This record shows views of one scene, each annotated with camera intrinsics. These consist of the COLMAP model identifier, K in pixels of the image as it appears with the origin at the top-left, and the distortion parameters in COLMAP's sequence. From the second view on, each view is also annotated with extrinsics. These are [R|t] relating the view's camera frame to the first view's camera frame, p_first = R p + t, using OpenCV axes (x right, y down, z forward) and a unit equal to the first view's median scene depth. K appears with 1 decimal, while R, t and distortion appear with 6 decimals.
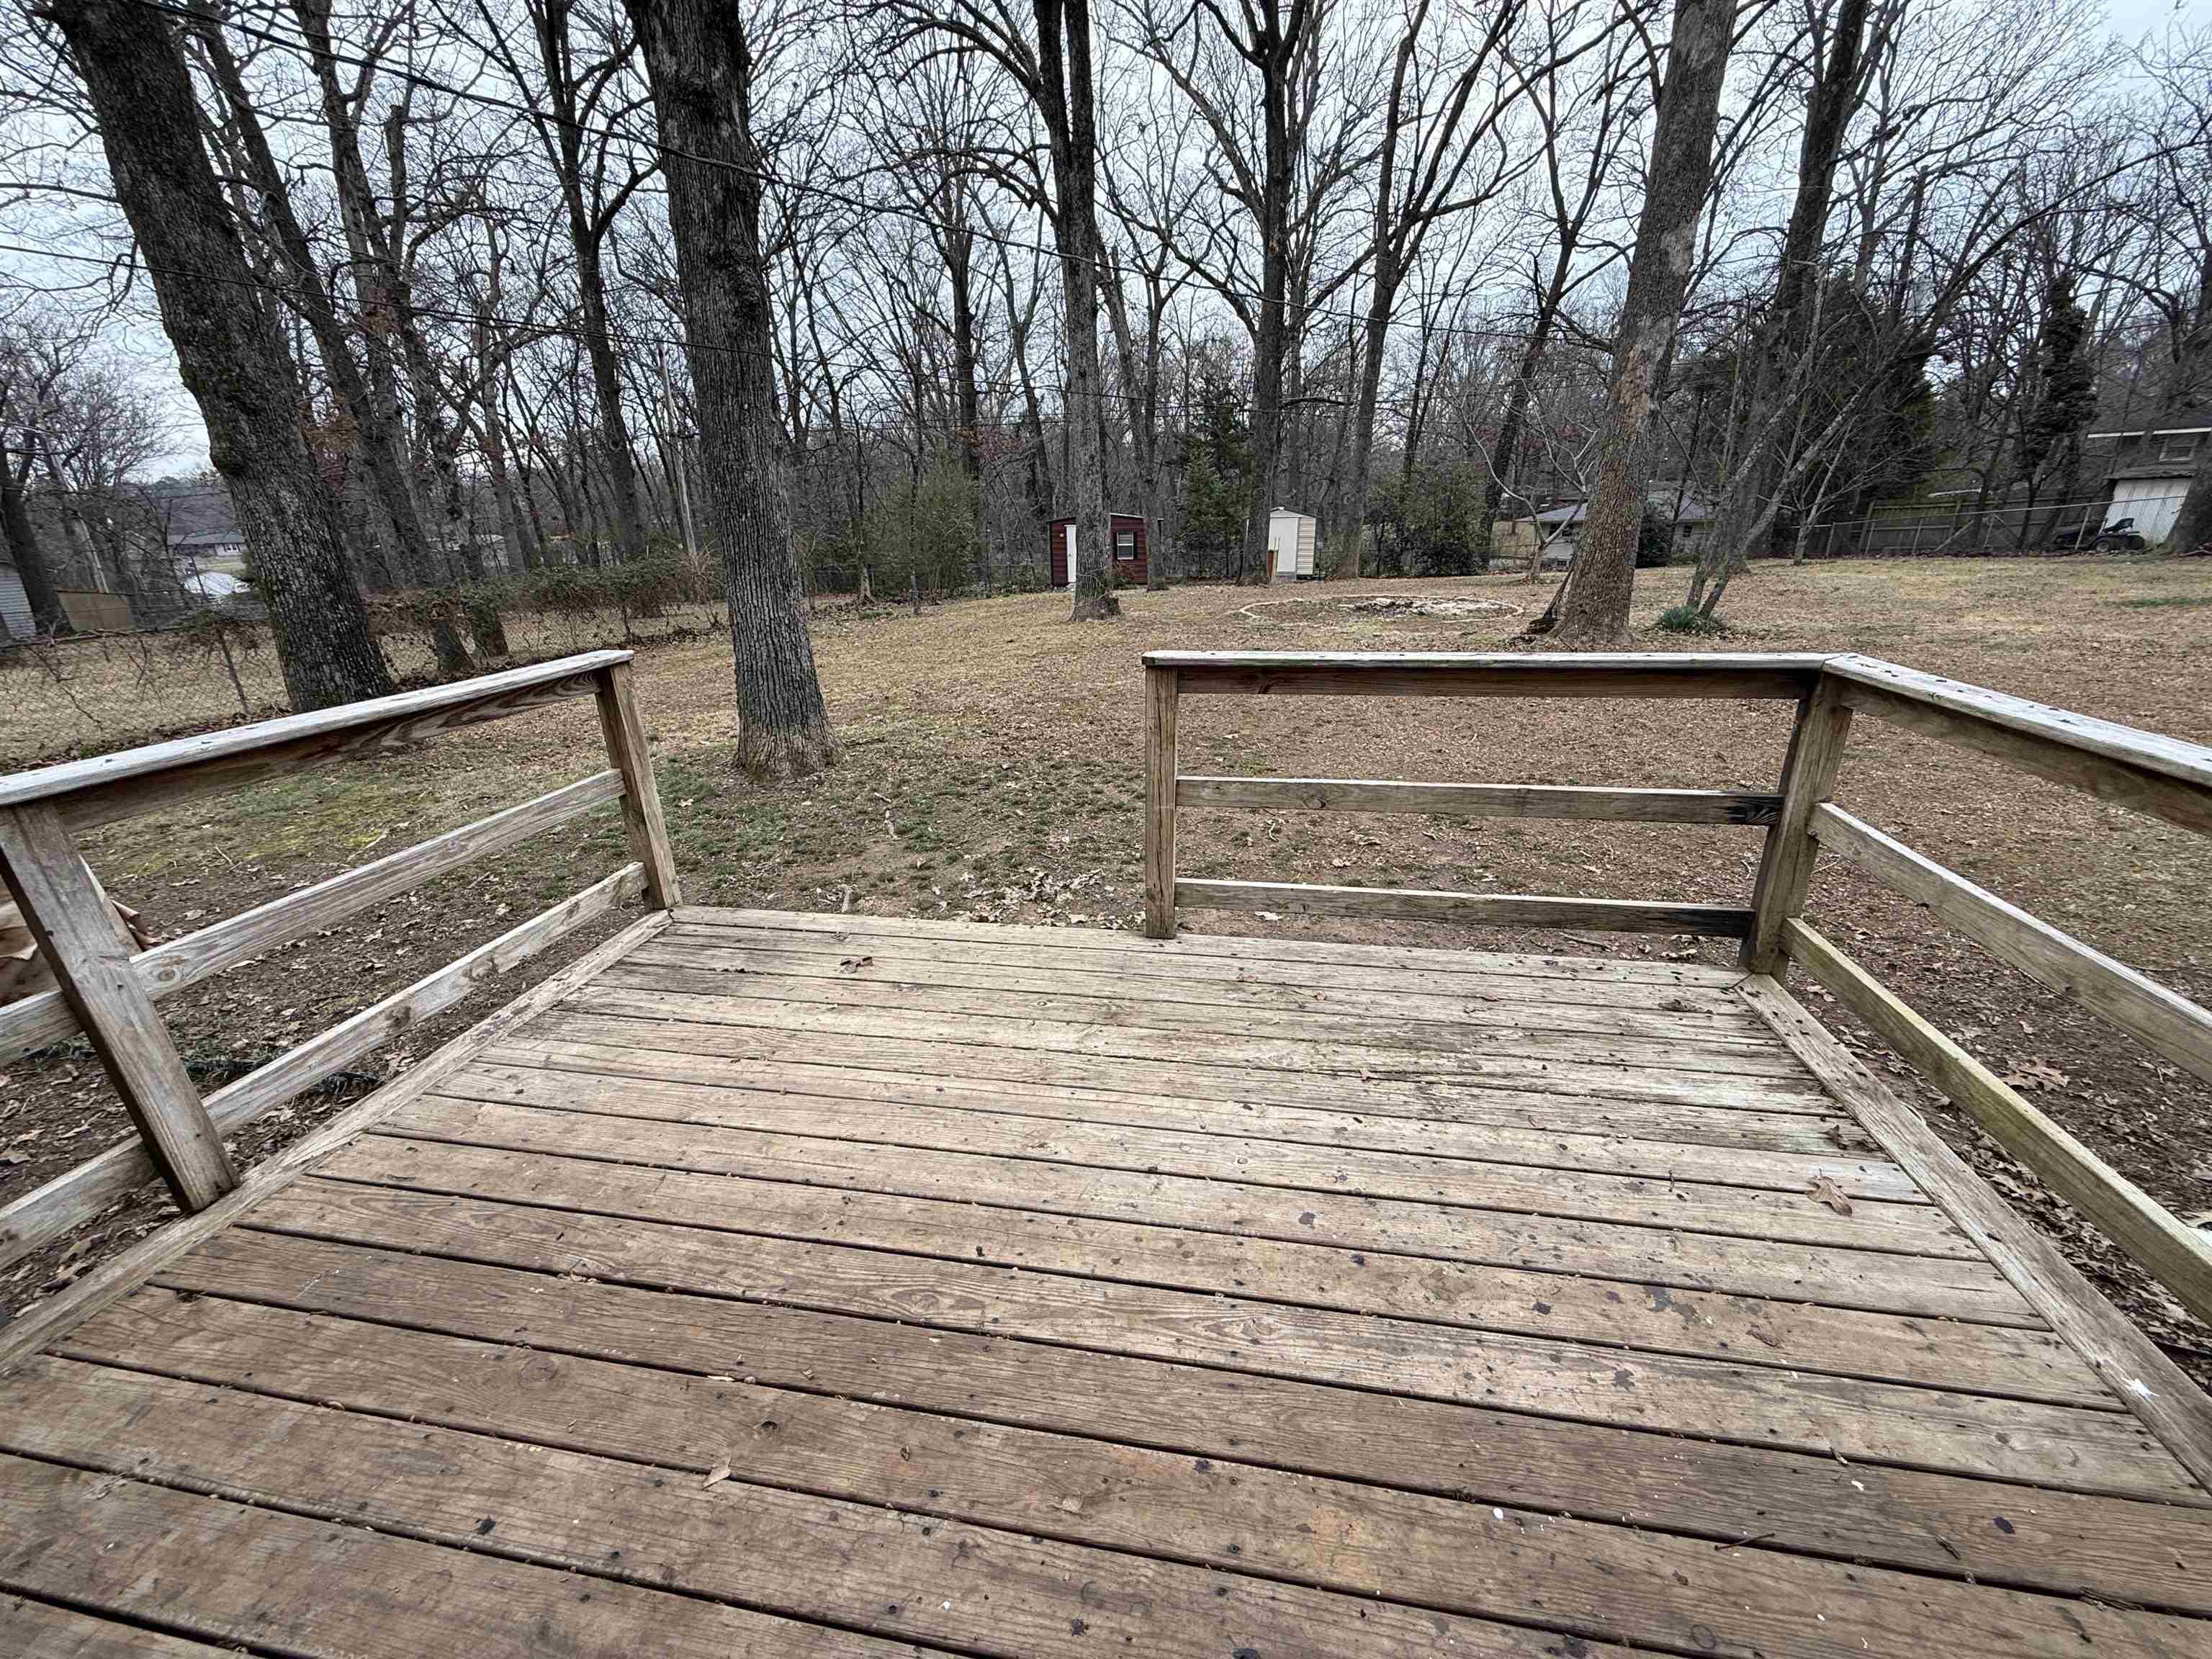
lens RADIAL K [[891.5, 0, 1105.2], [0, 891.5, 830.2], [0, 0, 1]] dist [0.002750, -0.000465]
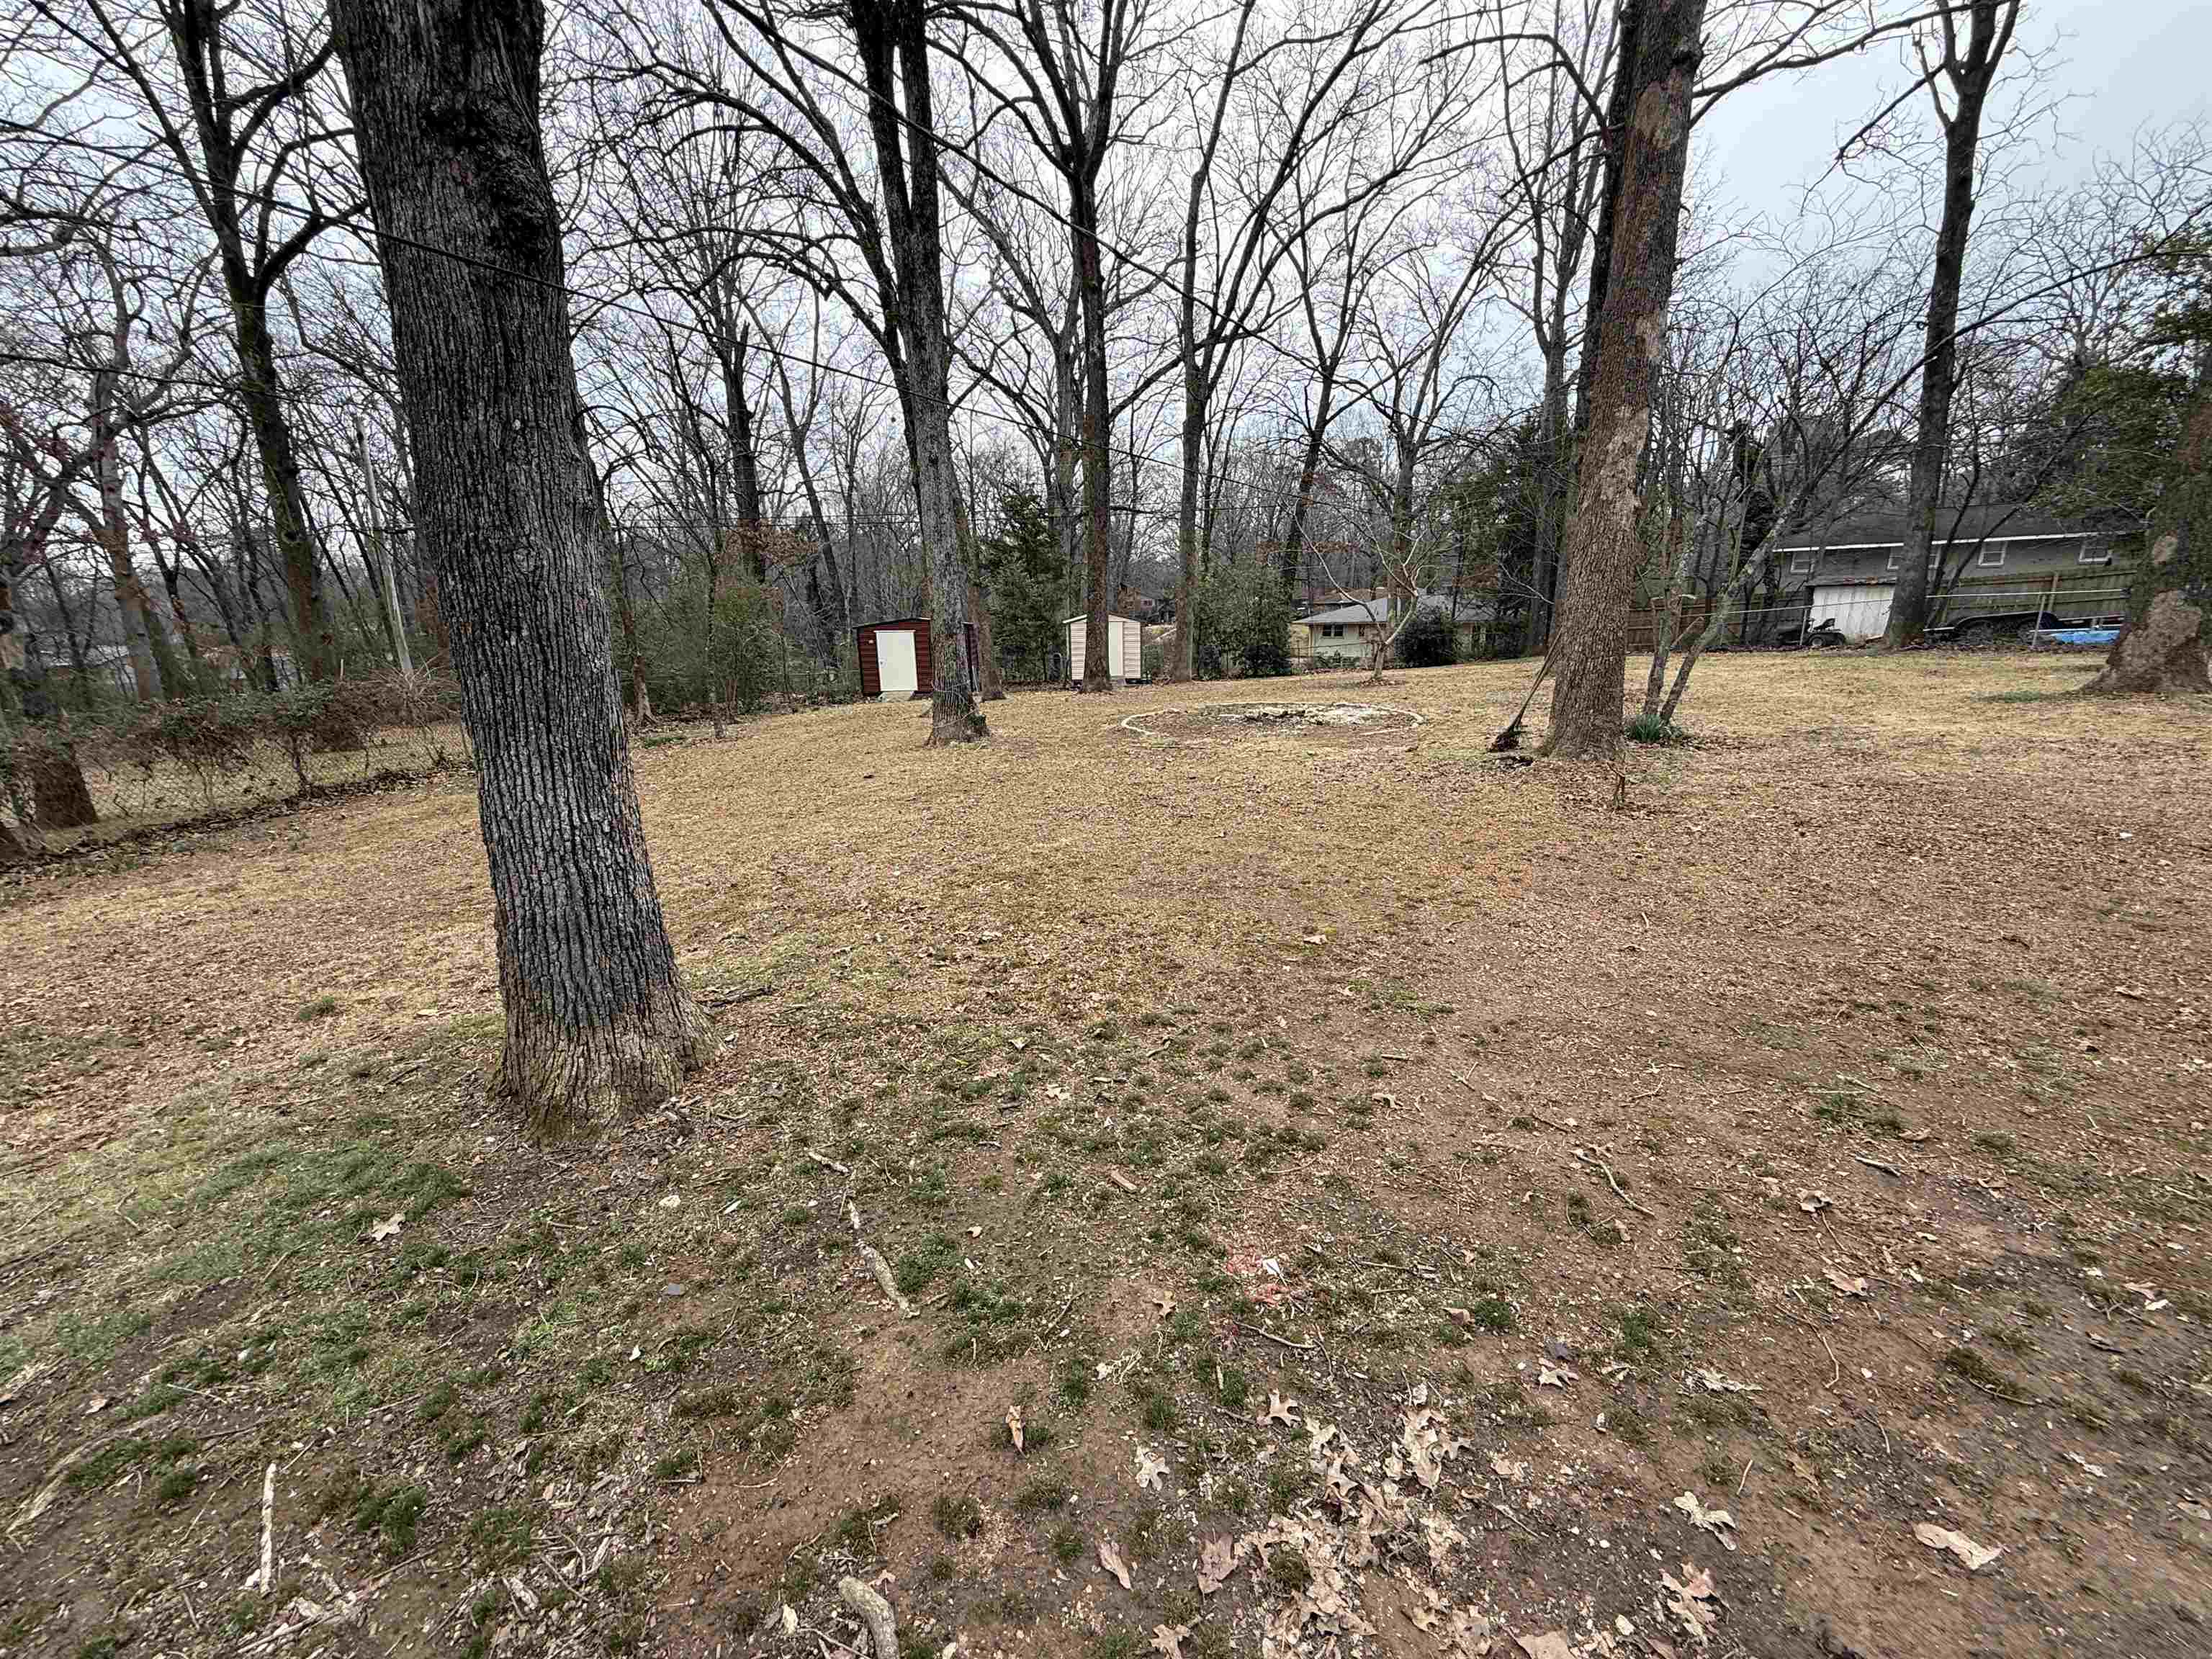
lens RADIAL K [[891.5, 0, 1111.8], [0, 891.5, 828.7], [0, 0, 1]] dist [0.002750, -0.000465]
pose [[0.970190, -0.060262, 0.234734, -0.045392], [0.085181, 0.991583, -0.097505, -0.037261], [-0.226883, 0.114594, 0.967157, 0.100203]]
